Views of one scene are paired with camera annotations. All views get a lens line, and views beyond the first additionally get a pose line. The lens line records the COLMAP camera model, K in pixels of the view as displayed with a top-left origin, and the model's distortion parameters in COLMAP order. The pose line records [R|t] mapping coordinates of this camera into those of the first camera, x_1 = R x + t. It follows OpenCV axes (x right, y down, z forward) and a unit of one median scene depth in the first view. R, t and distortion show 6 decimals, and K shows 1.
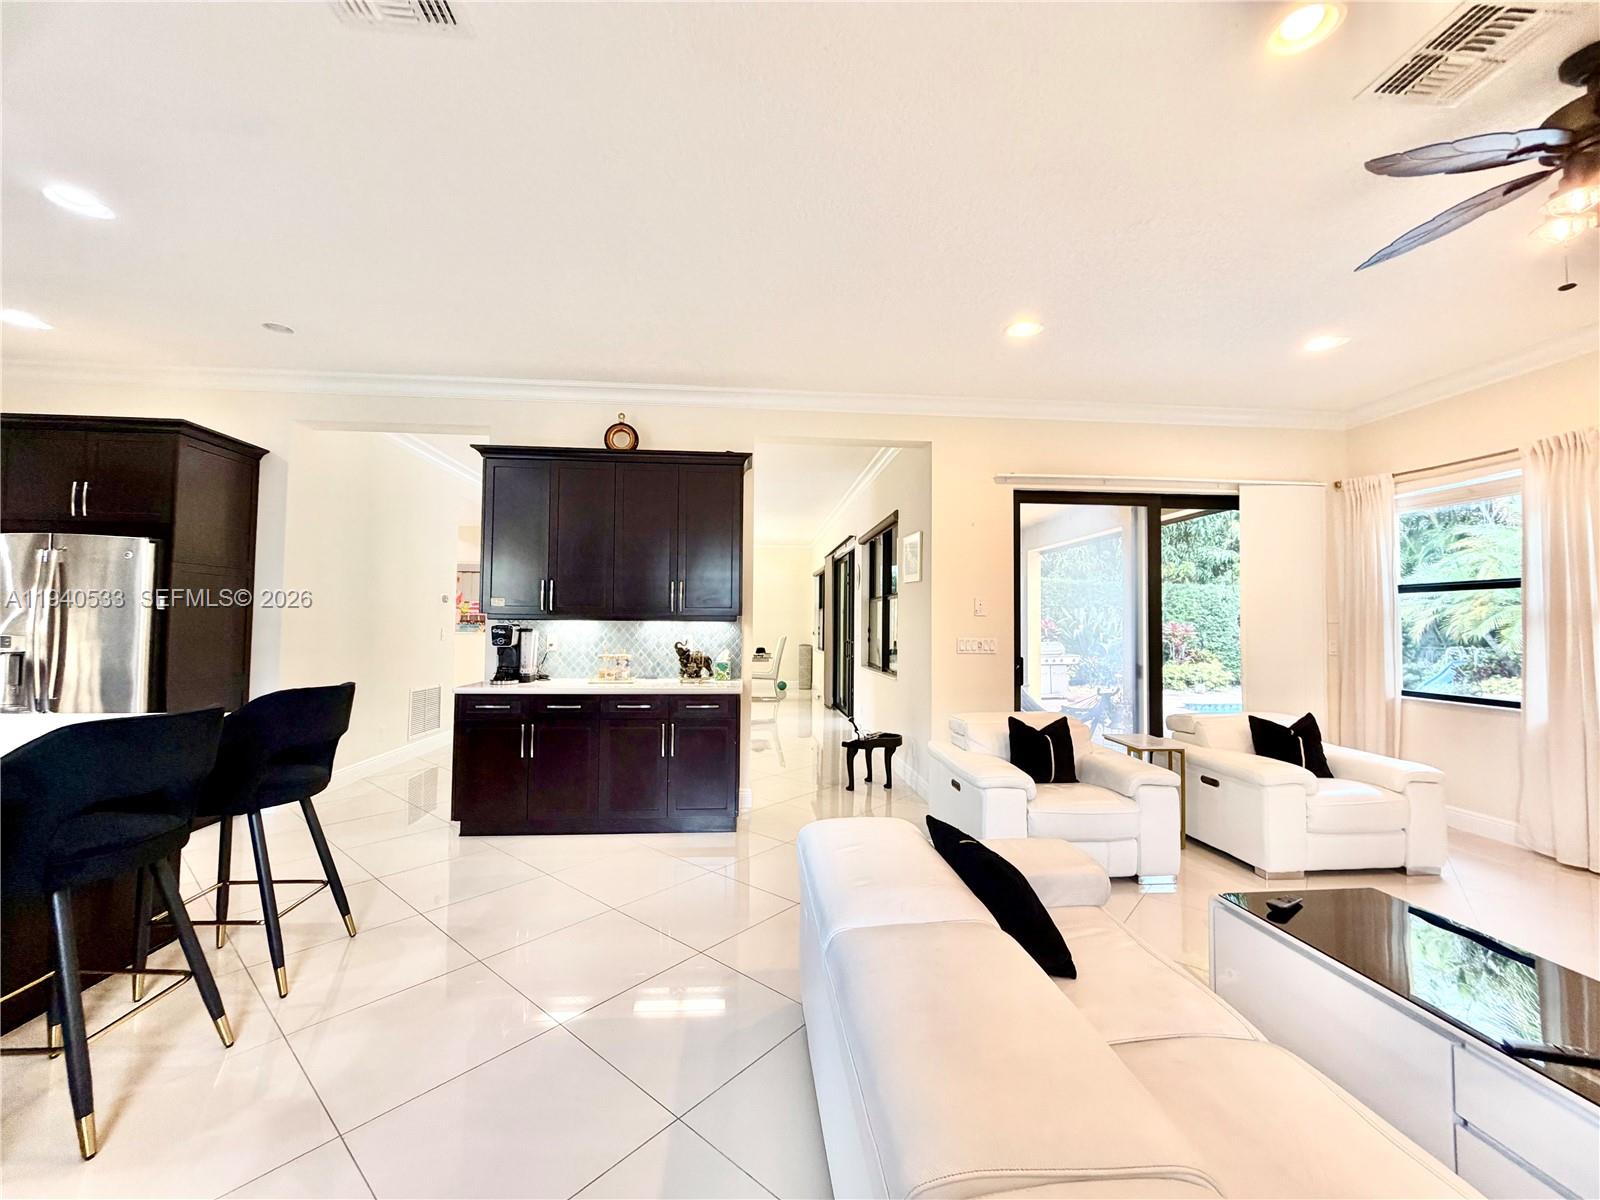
lens RADIAL K [[637.9, 0, 797.3], [0, 637.9, 601.8], [0, 0, 1]] dist [-0.001538, 0.000124]
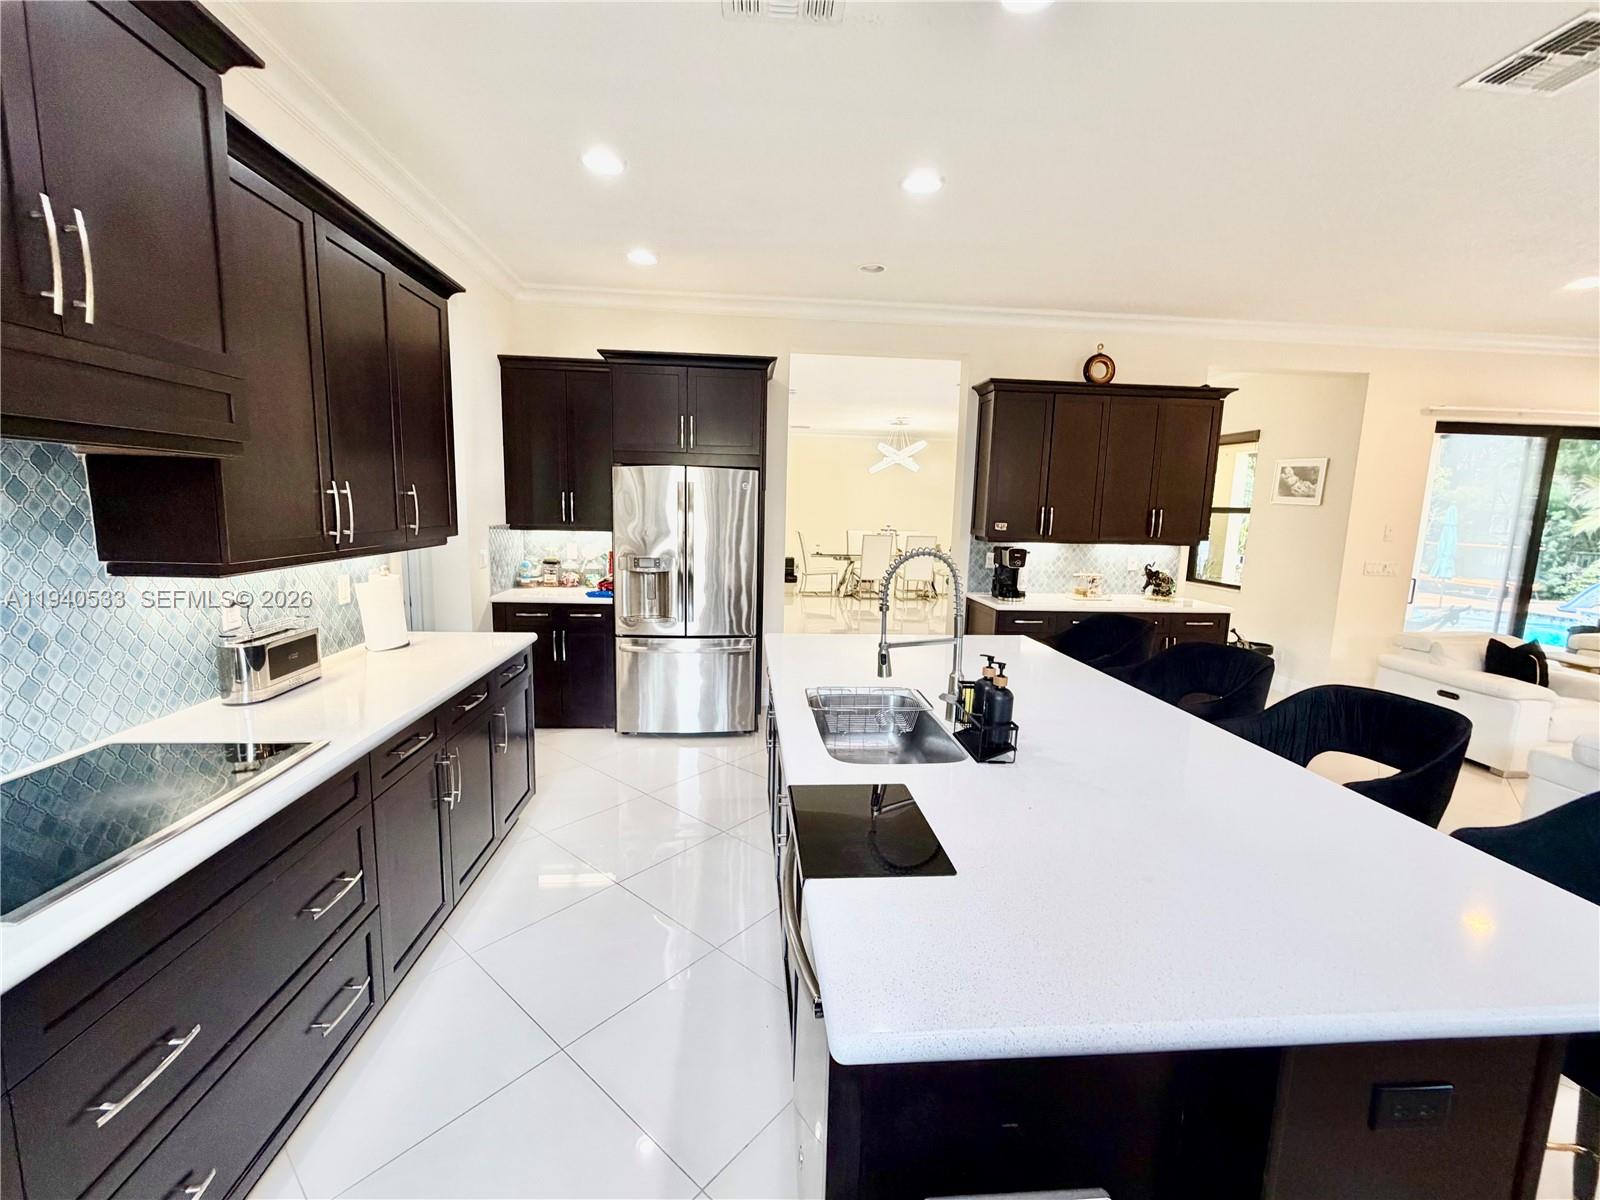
lens RADIAL K [[672.1, 0, 796.6], [0, 672.1, 599.4], [0, 0, 1]] dist [0.000102, 0.000496]
pose [[0.999891, 0.014600, 0.002392, -0.824090], [-0.014794, 0.984498, 0.174769, -0.073568], [0.000197, -0.174785, 0.984607, -0.169749]]
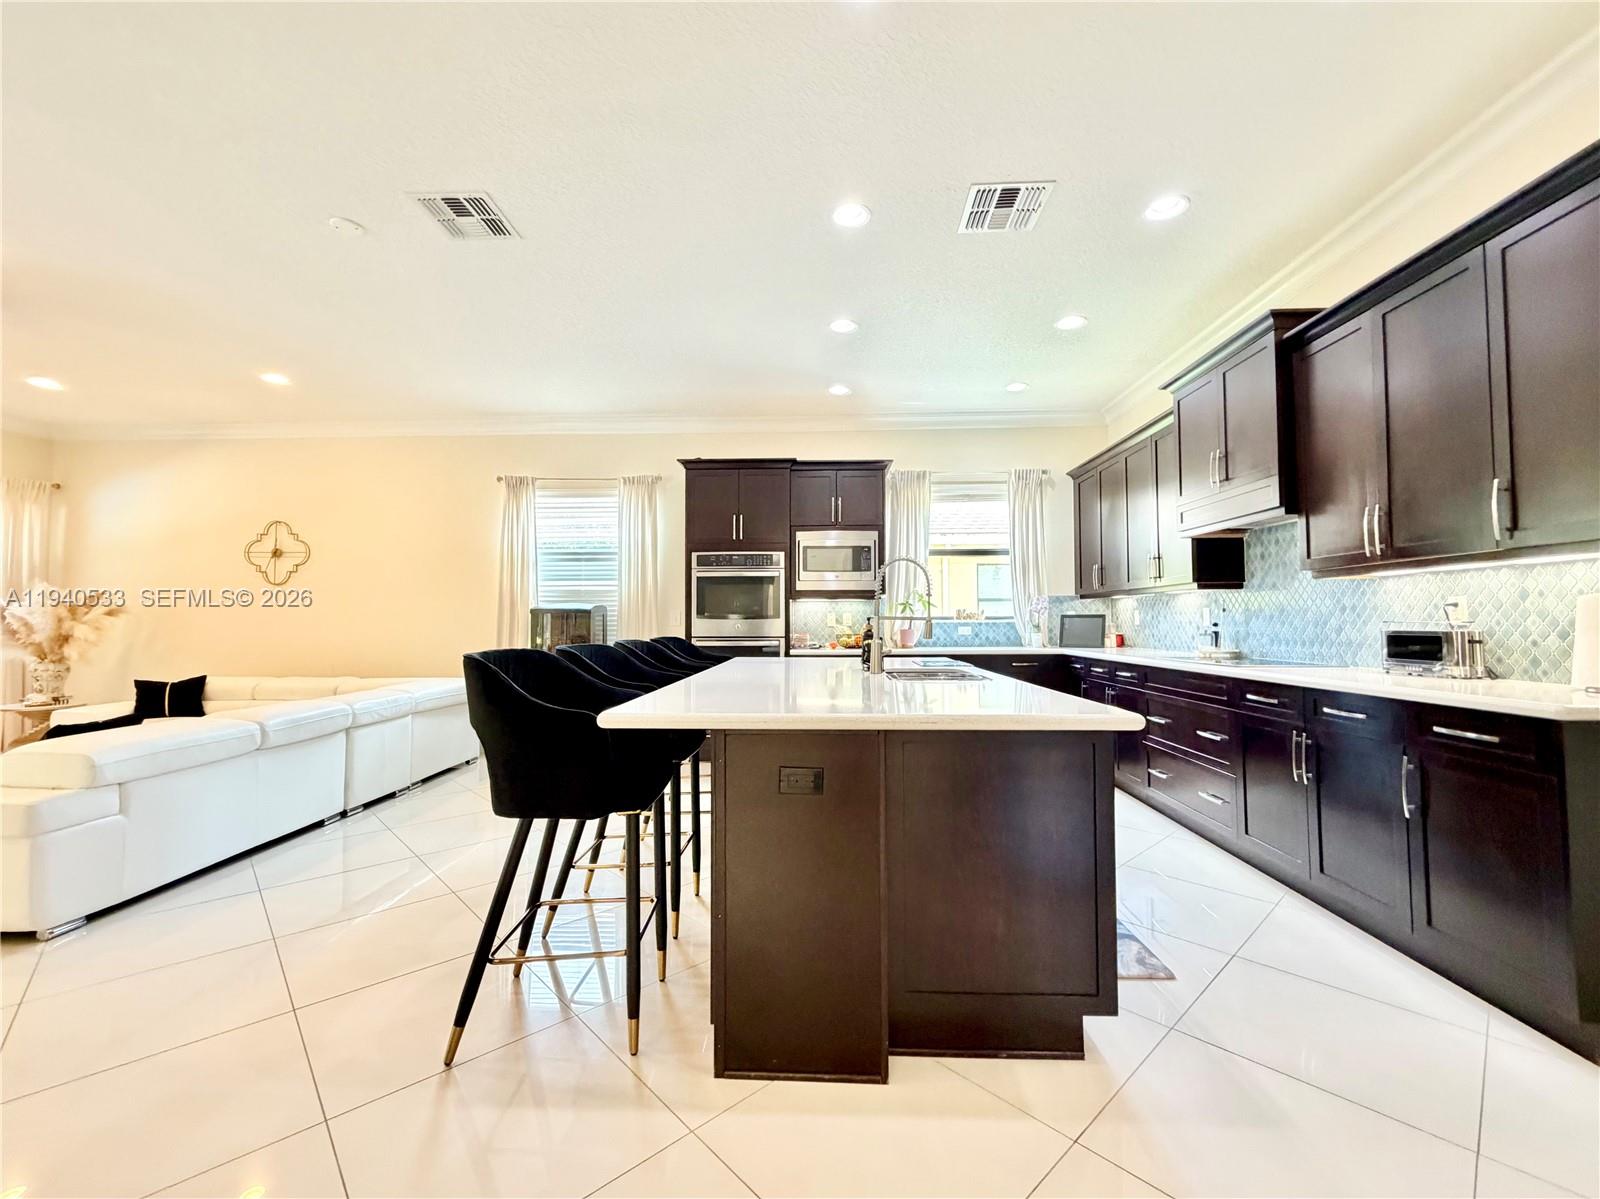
lens RADIAL K [[666.3, 0, 797.5], [0, 666.3, 598.0], [0, 0, 1]] dist [0.000333, 0.000373]
pose [[-0.992682, -0.002963, 0.120725, -0.705225], [-0.011477, 0.997489, -0.069892, 0.070131], [-0.120214, -0.070766, -0.990223, 1.035982]]
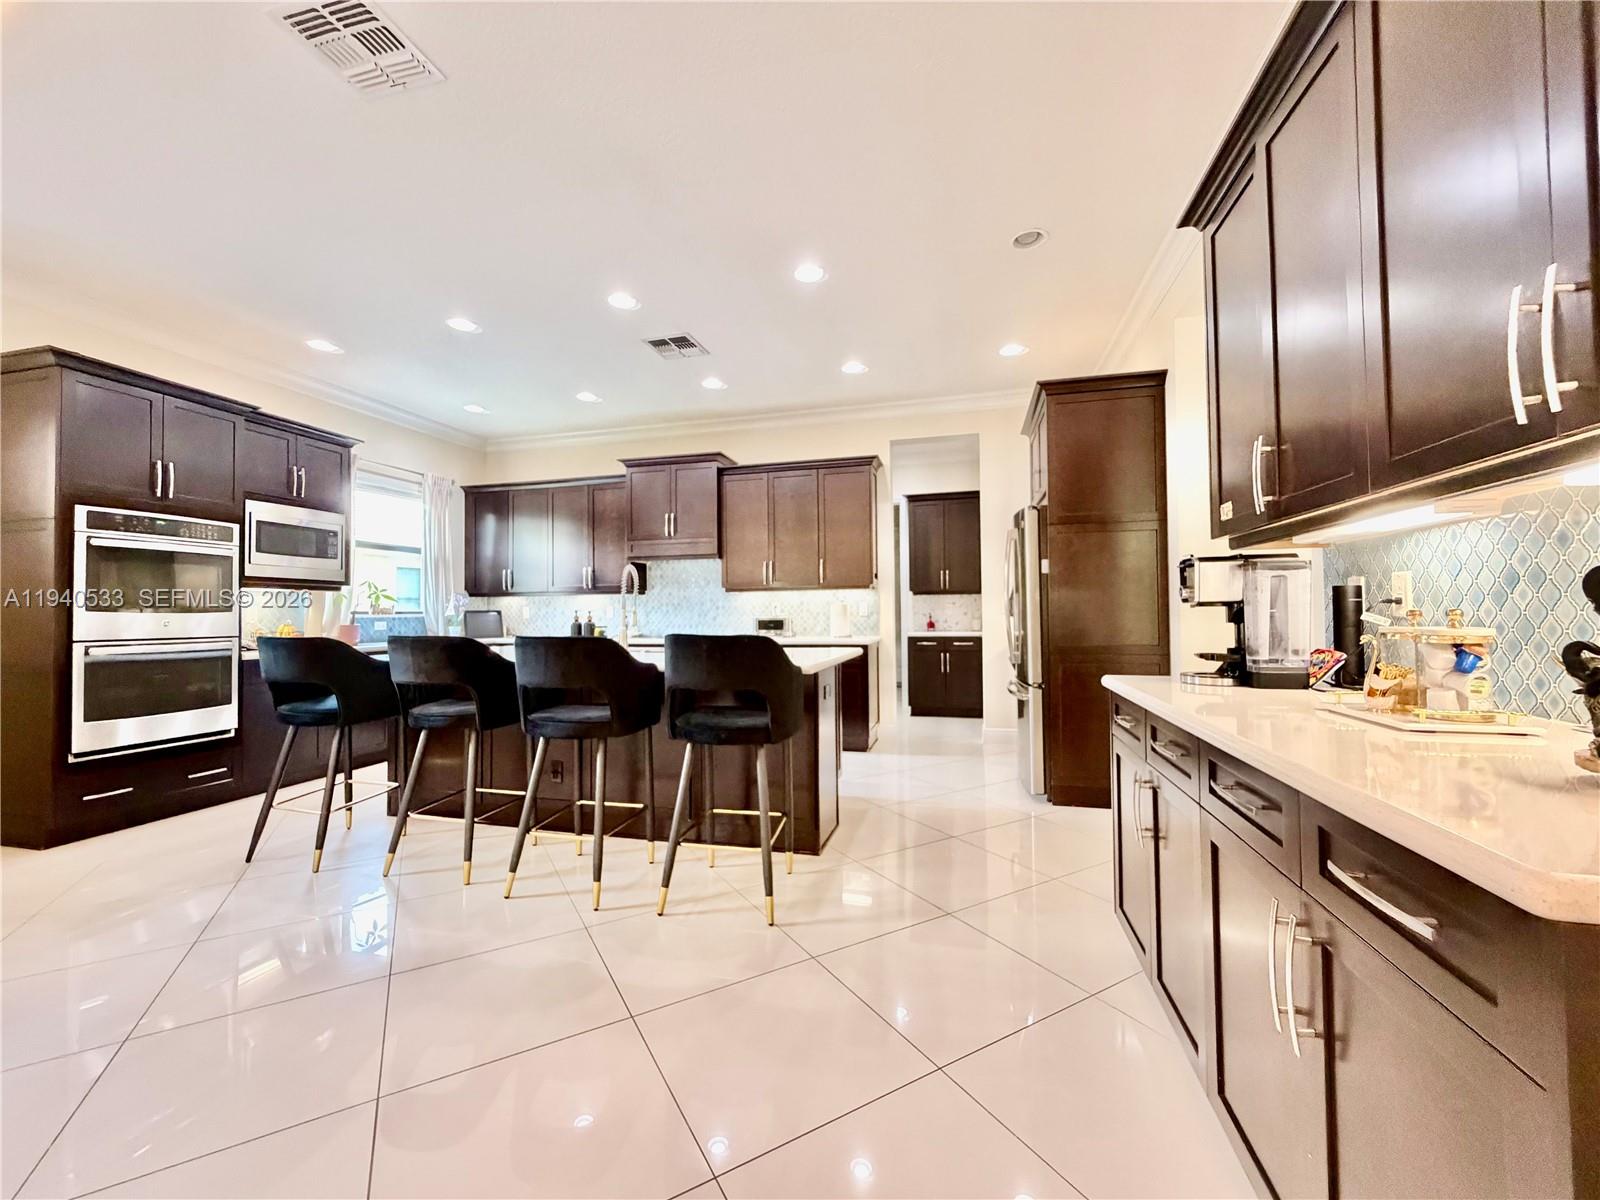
lens RADIAL K [[640.7, 0, 796.7], [0, 640.7, 599.3], [0, 0, 1]] dist [0.000175, 0.000081]
pose [[-0.335153, -0.029526, -0.941701, 0.083700], [0.038180, 0.998262, -0.044888, 0.074673], [0.941390, -0.050998, -0.333443, 0.854439]]
